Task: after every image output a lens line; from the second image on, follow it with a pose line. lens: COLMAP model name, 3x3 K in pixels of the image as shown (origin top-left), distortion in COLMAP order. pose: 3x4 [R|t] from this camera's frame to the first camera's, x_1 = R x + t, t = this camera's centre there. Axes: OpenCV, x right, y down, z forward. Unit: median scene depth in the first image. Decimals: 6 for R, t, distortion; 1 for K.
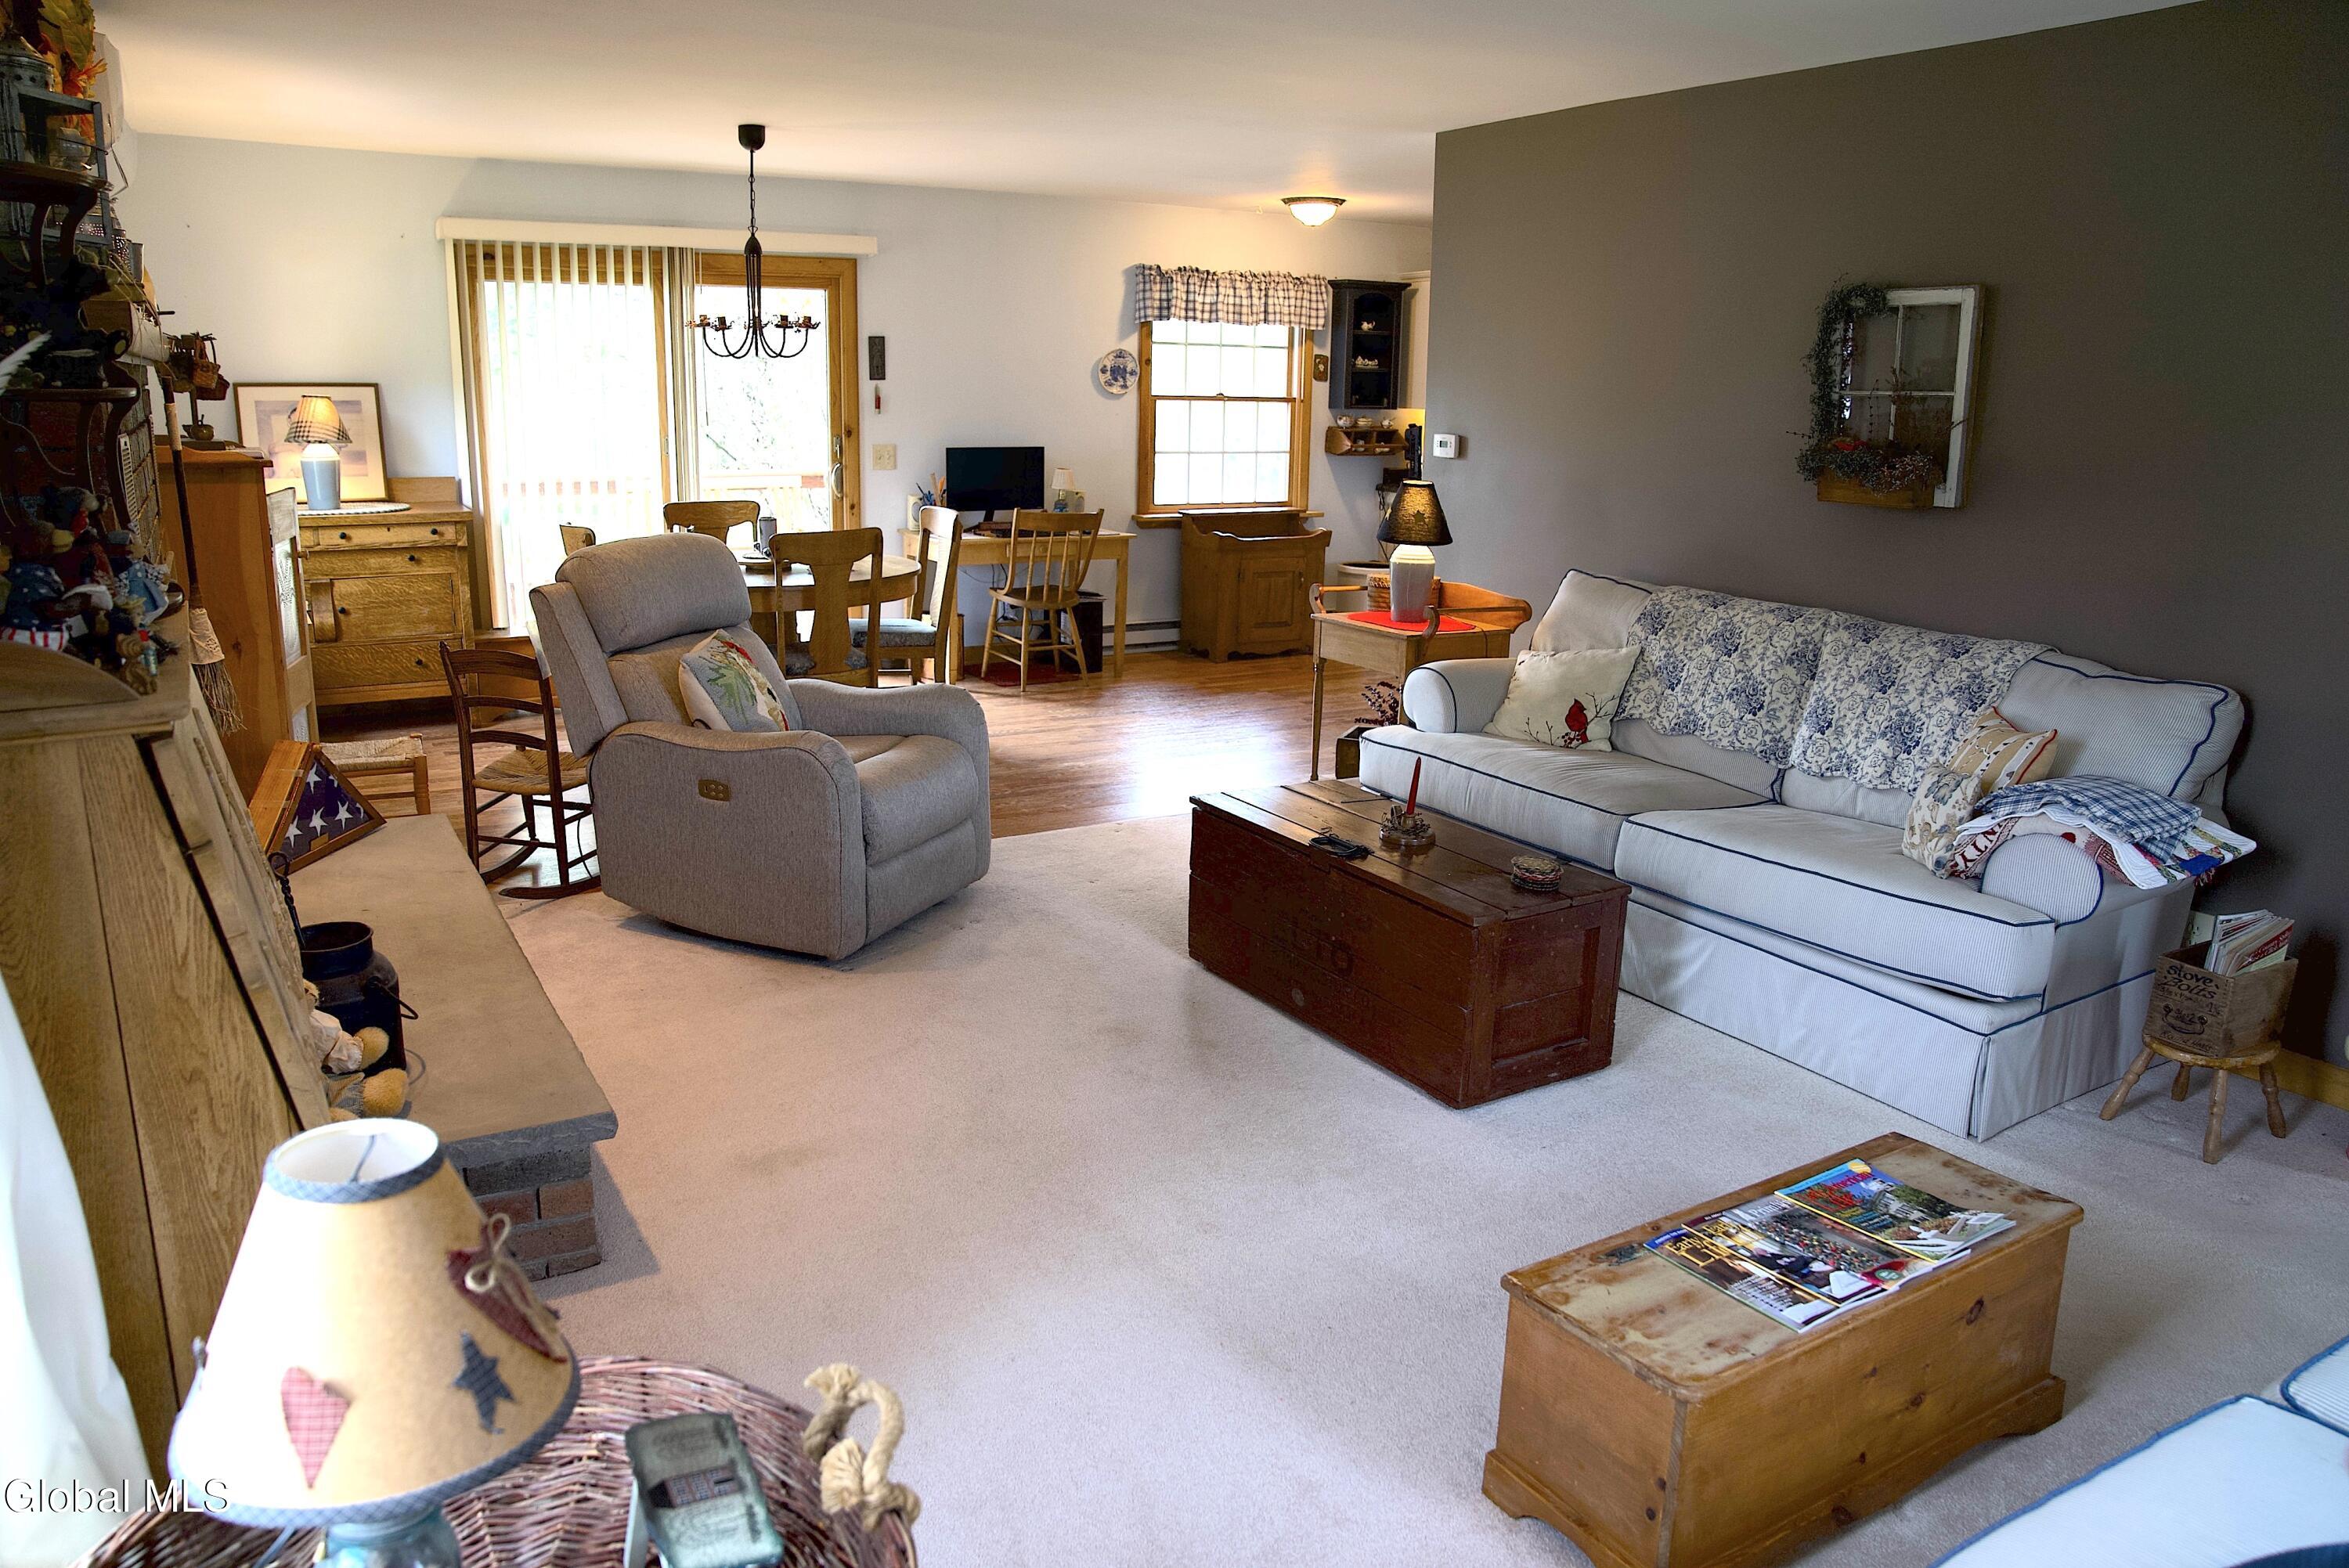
lens RADIAL K [[1663.0, 0, 1174.5], [0, 1663.0, 784.0], [0, 0, 1]] dist [-0.111281, 0.089313]
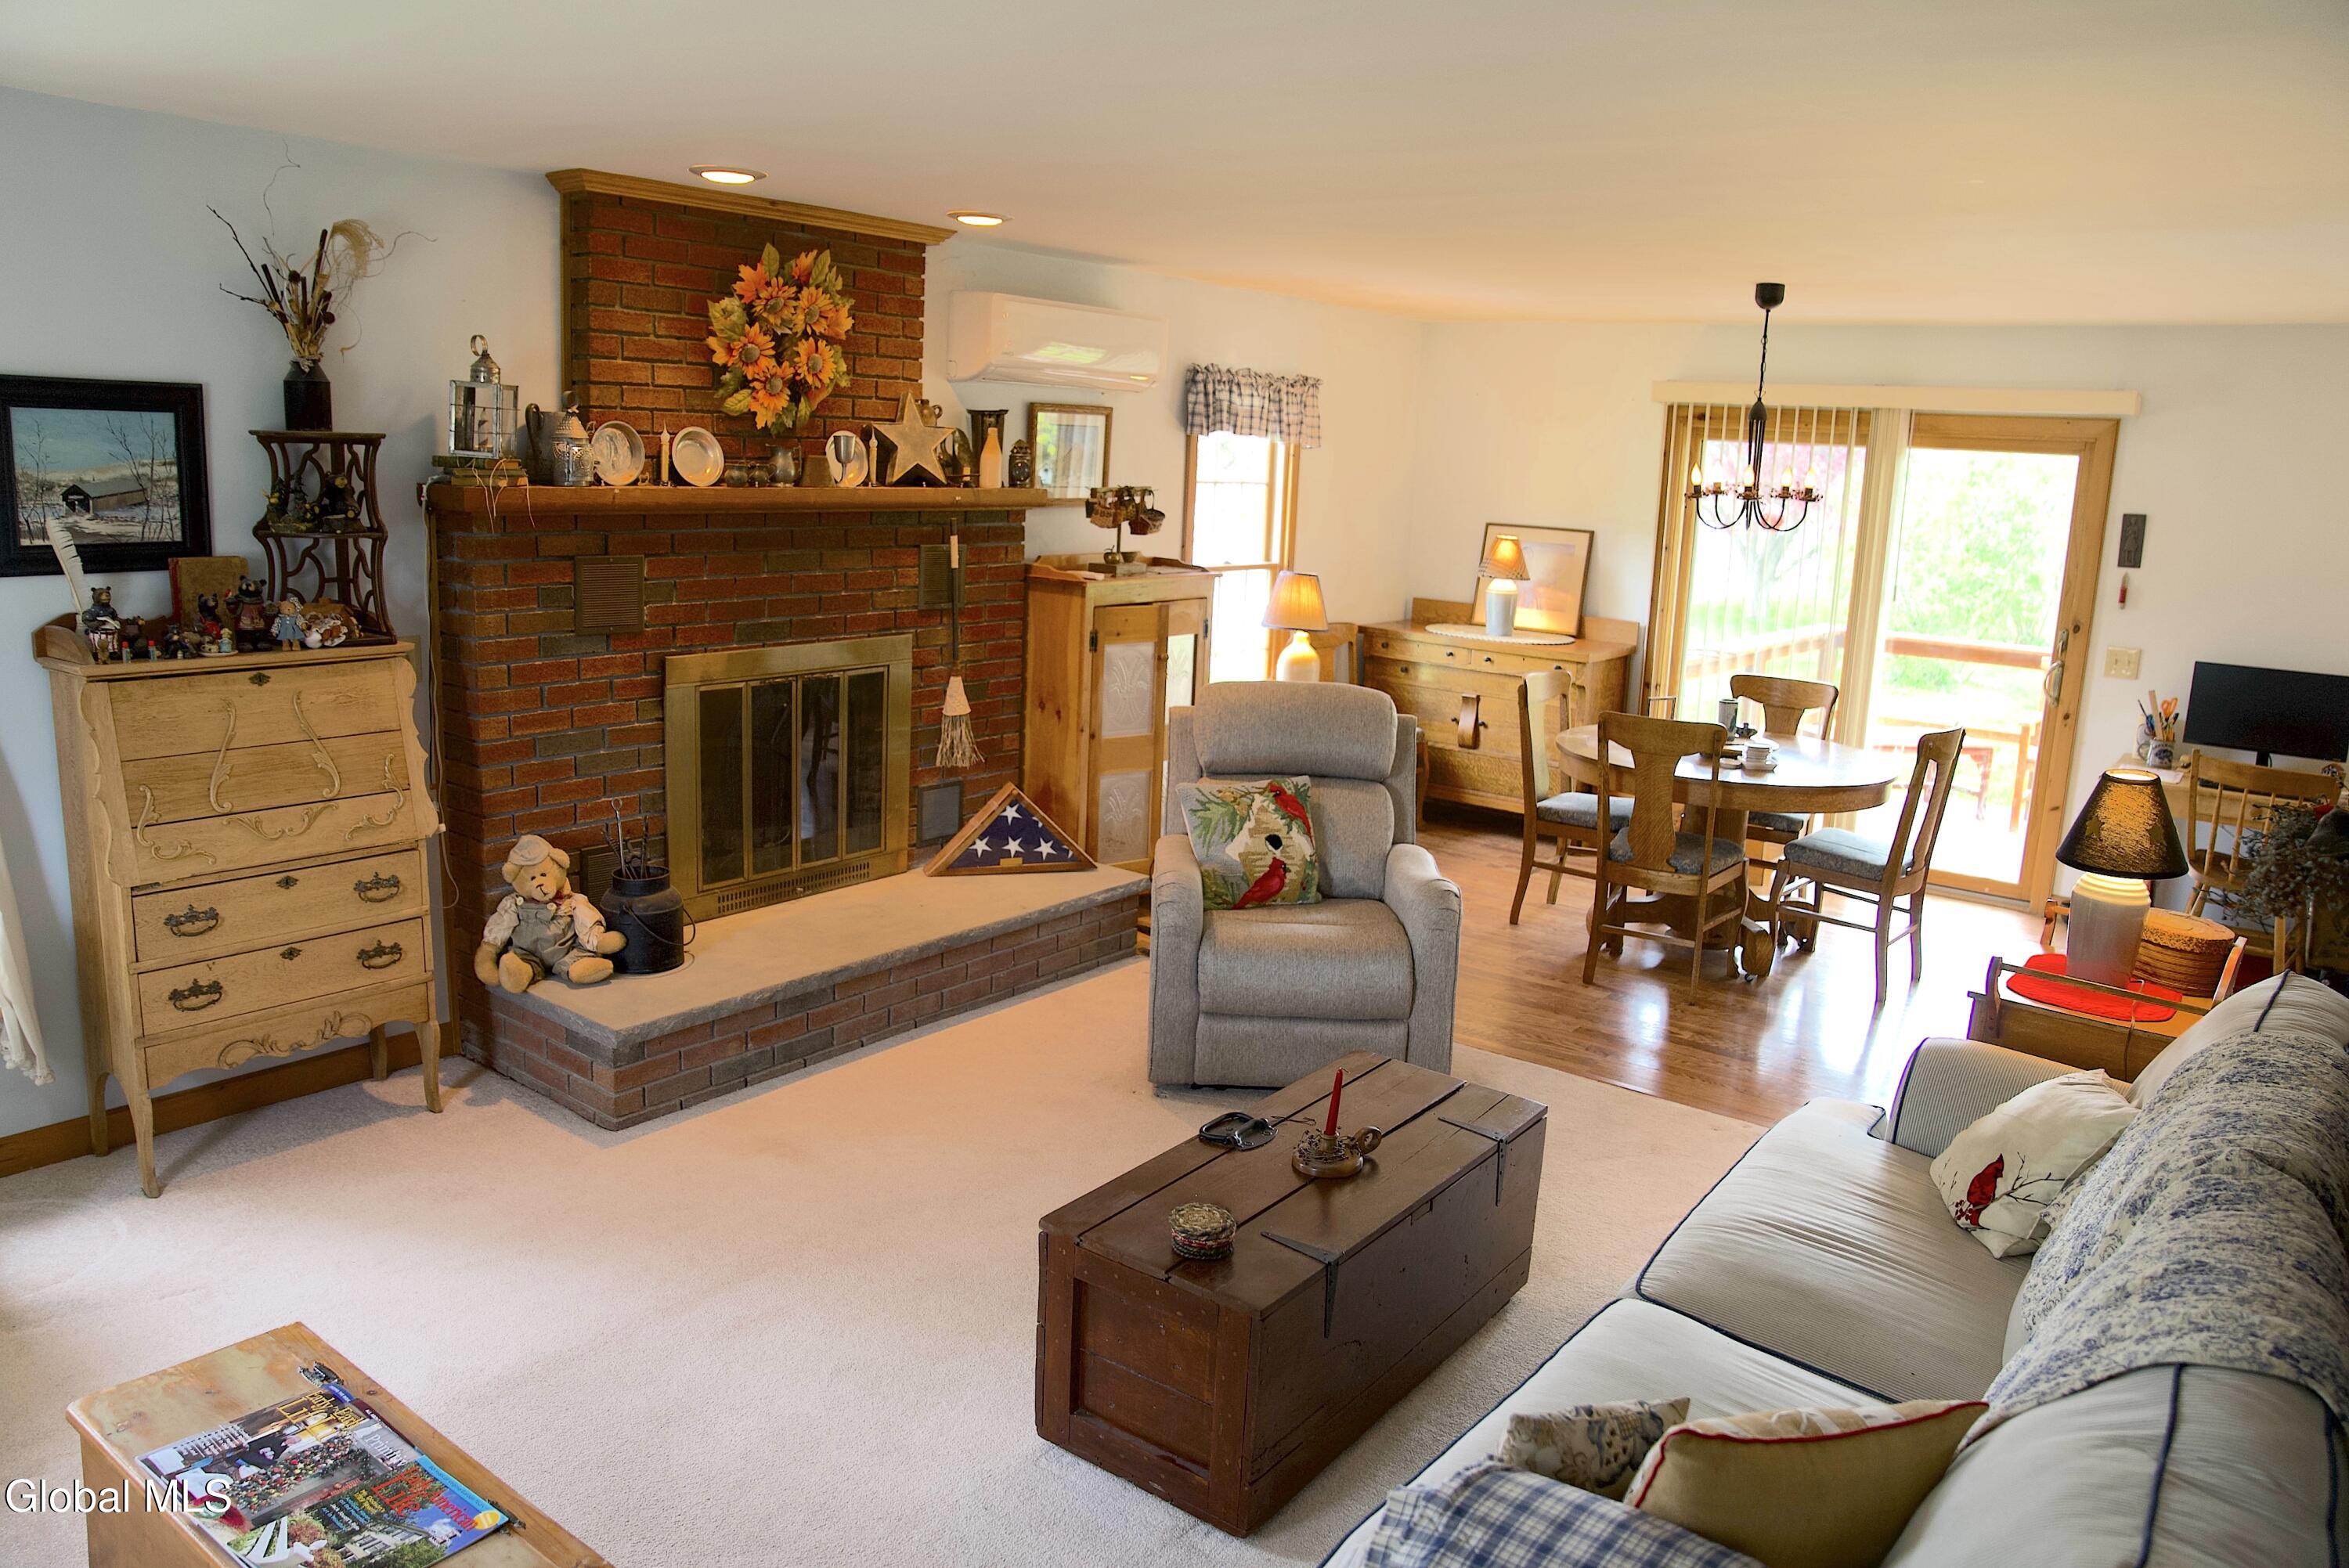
lens RADIAL K [[1667.3, 0, 1174.5], [0, 1667.3, 784.0], [0, 0, 1]] dist [-0.067923, 0.002271]
pose [[0.347658, 0.182776, -0.919634, 0.515204], [-0.258278, 0.961539, 0.093465, -0.124309], [0.901347, 0.205027, 0.381493, 0.380156]]
